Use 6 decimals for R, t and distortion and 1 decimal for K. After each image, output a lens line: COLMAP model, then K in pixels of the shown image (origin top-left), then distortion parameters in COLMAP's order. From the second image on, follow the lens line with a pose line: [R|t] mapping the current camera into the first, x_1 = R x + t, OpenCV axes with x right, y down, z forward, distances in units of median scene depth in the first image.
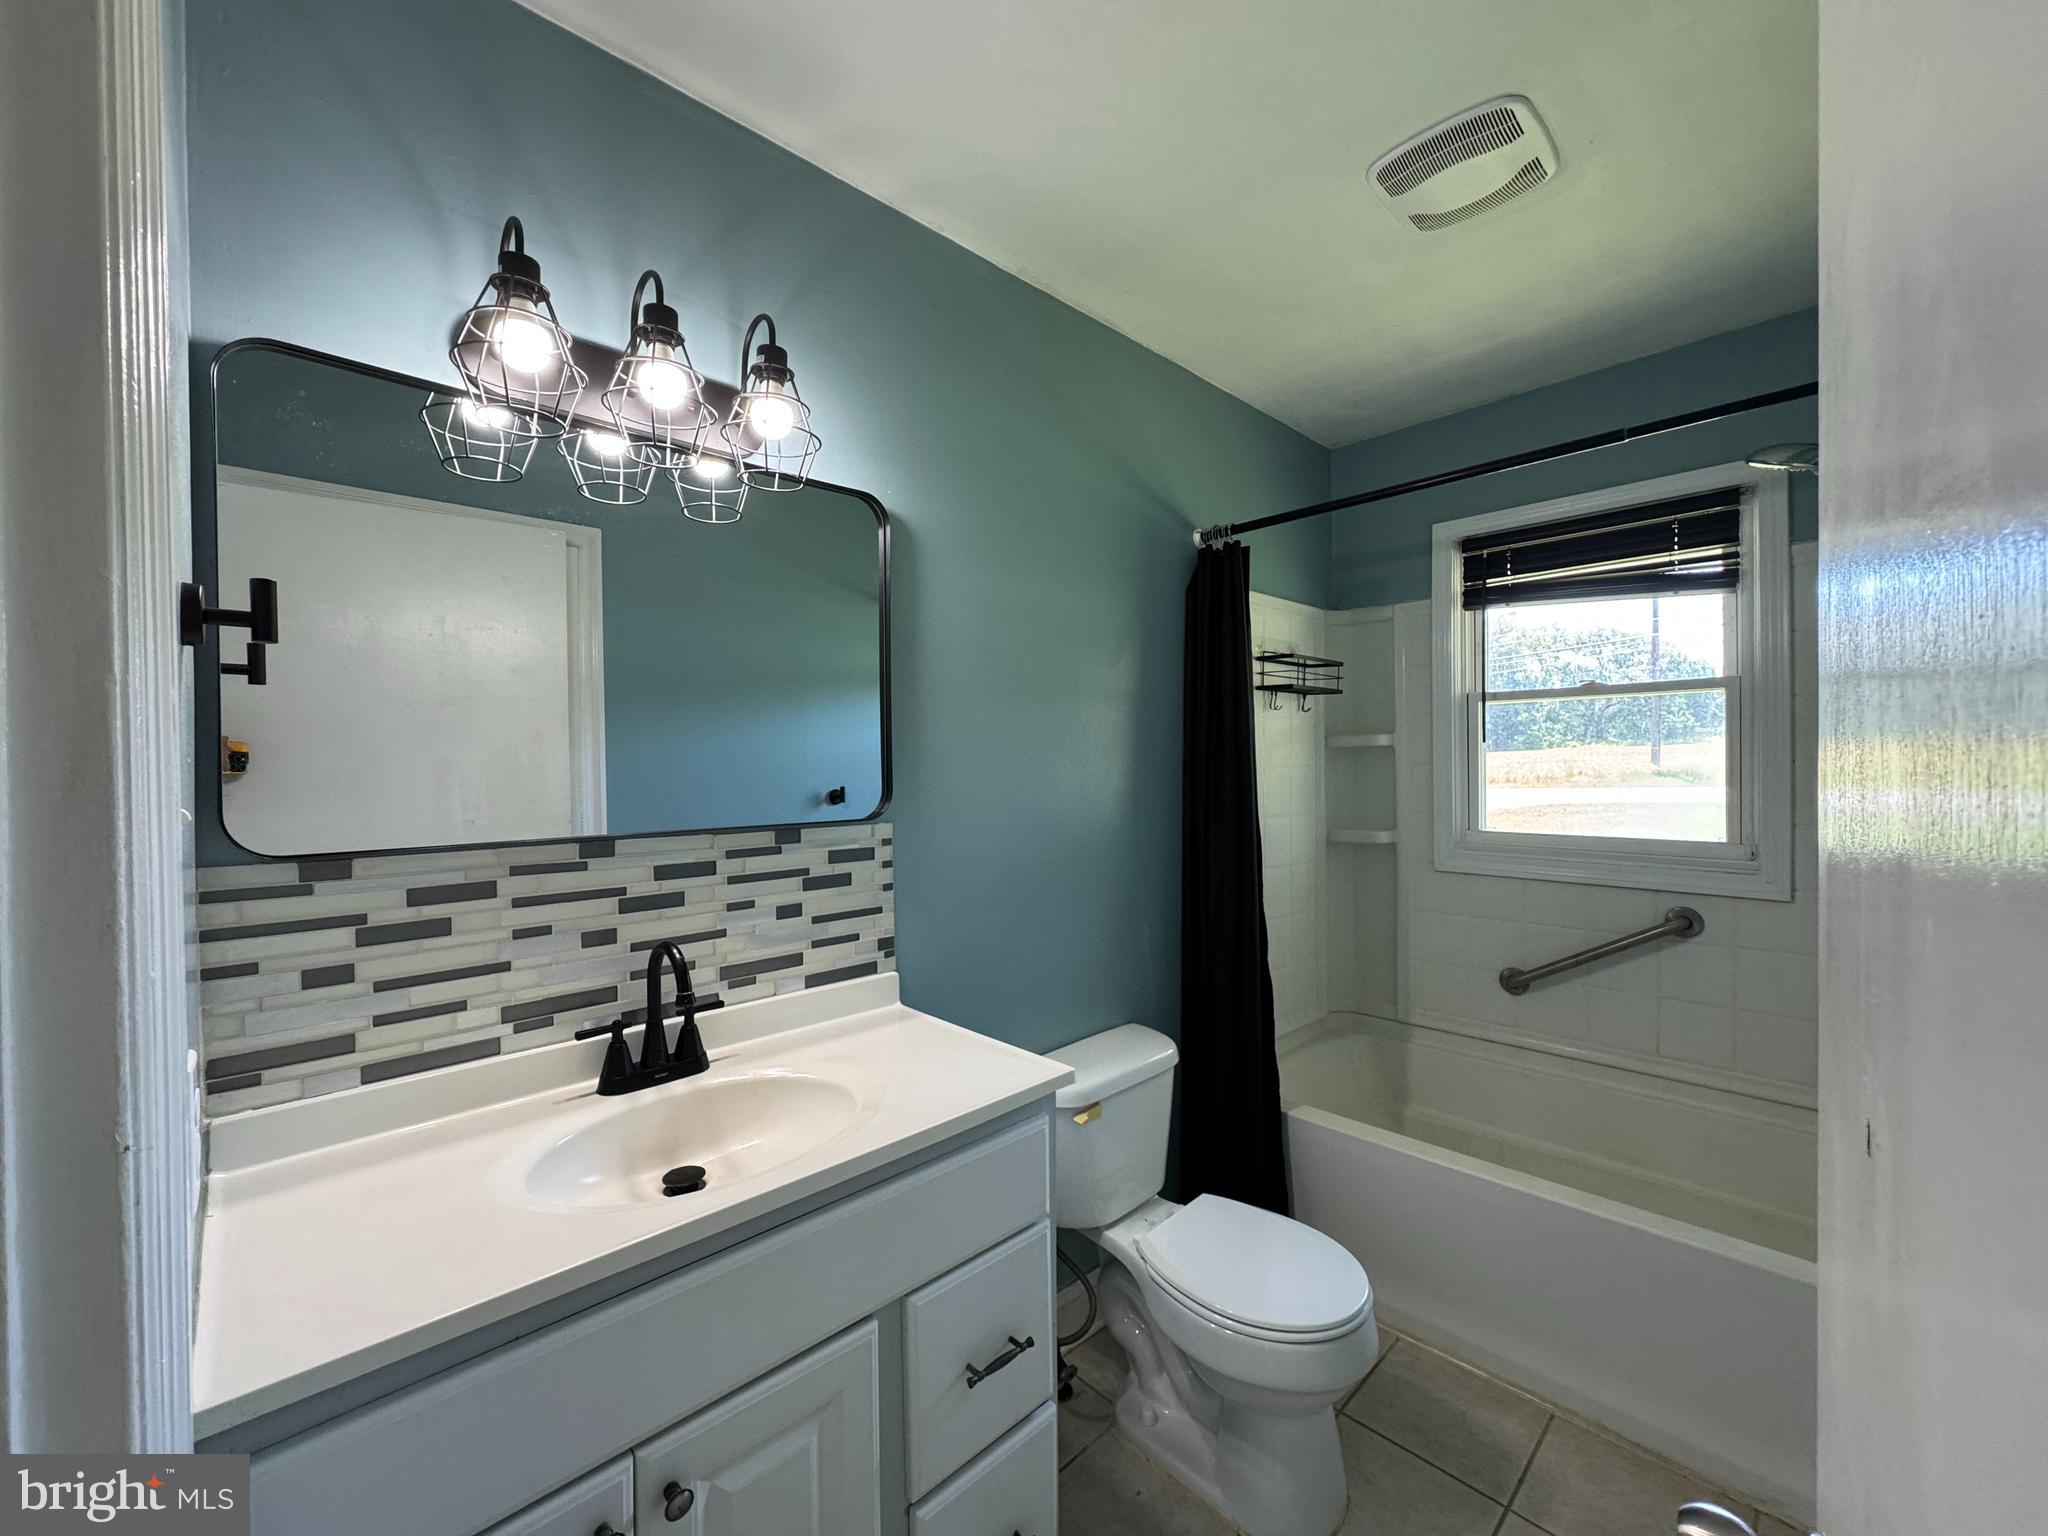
lens RADIAL K [[811.3, 0, 1030.9], [0, 811.3, 773.6], [0, 0, 1]] dist [-0.000769, -0.000009]
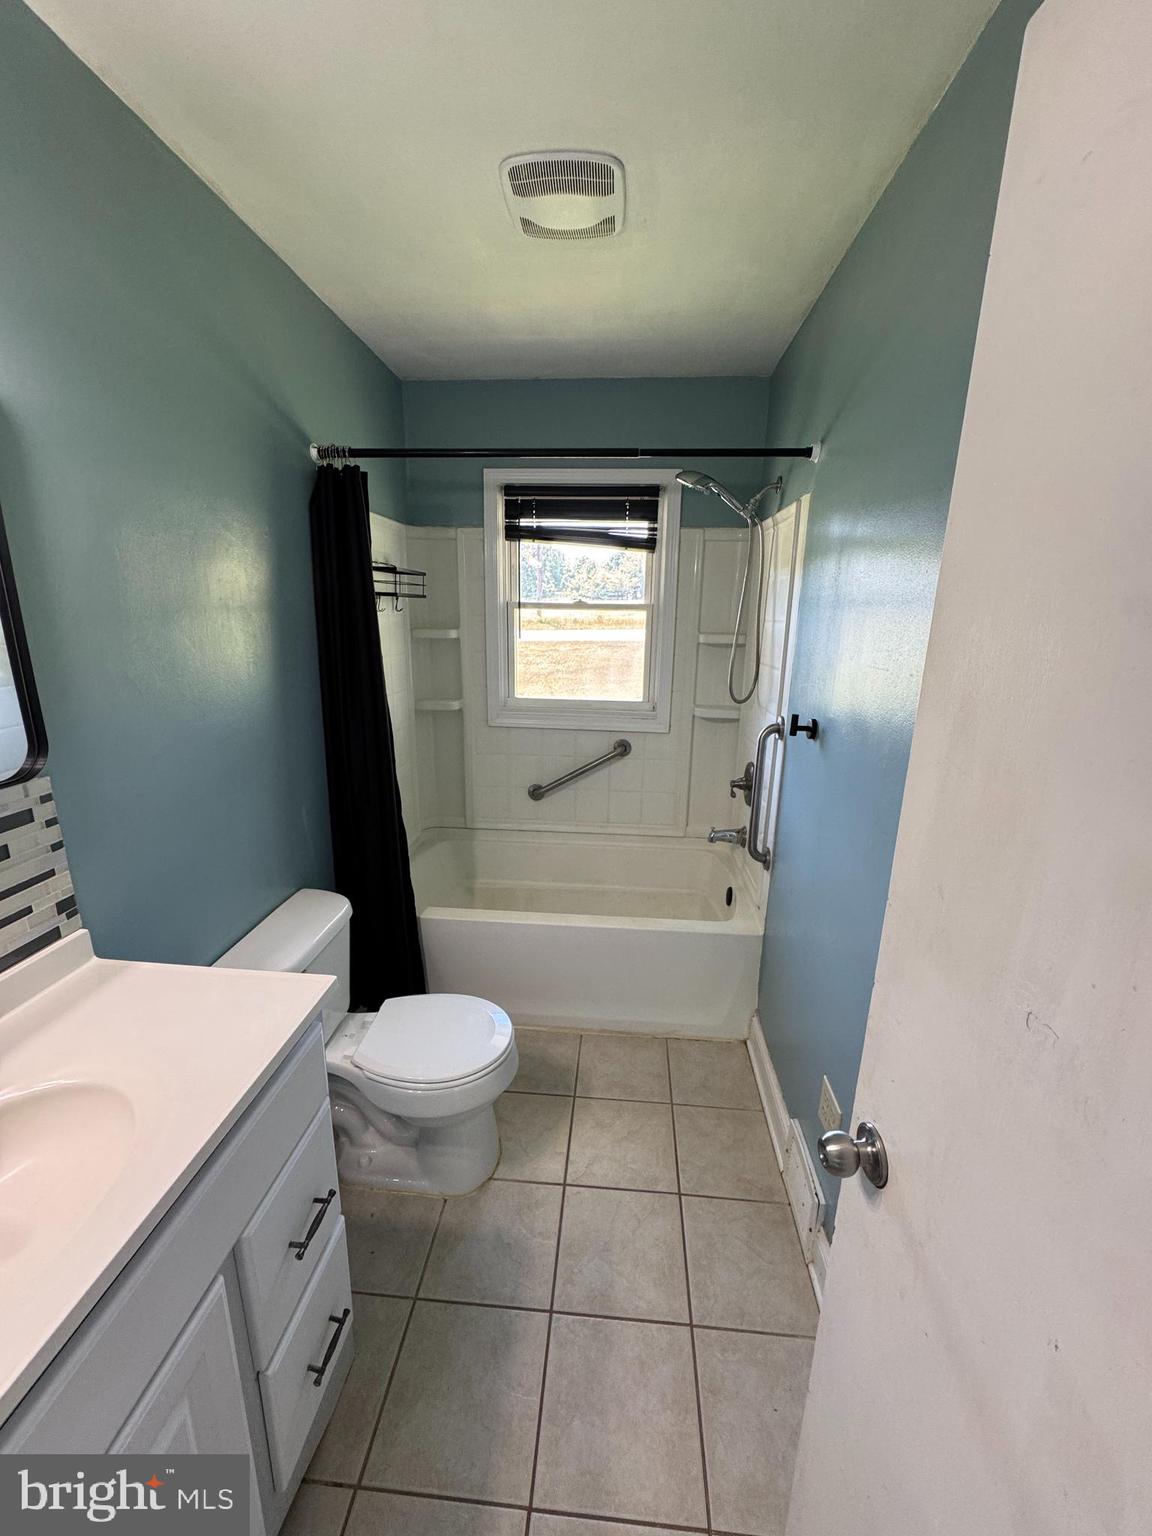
lens RADIAL K [[607.3, 0, 576.0], [0, 607.3, 768.0], [0, 0, 1]] dist [-0.002967, 0.000551]
pose [[0.752555, -0.142088, 0.643017, -0.114987], [-0.017009, 0.971925, 0.234675, -0.079141], [-0.658309, -0.187543, 0.729011, 0.103131]]
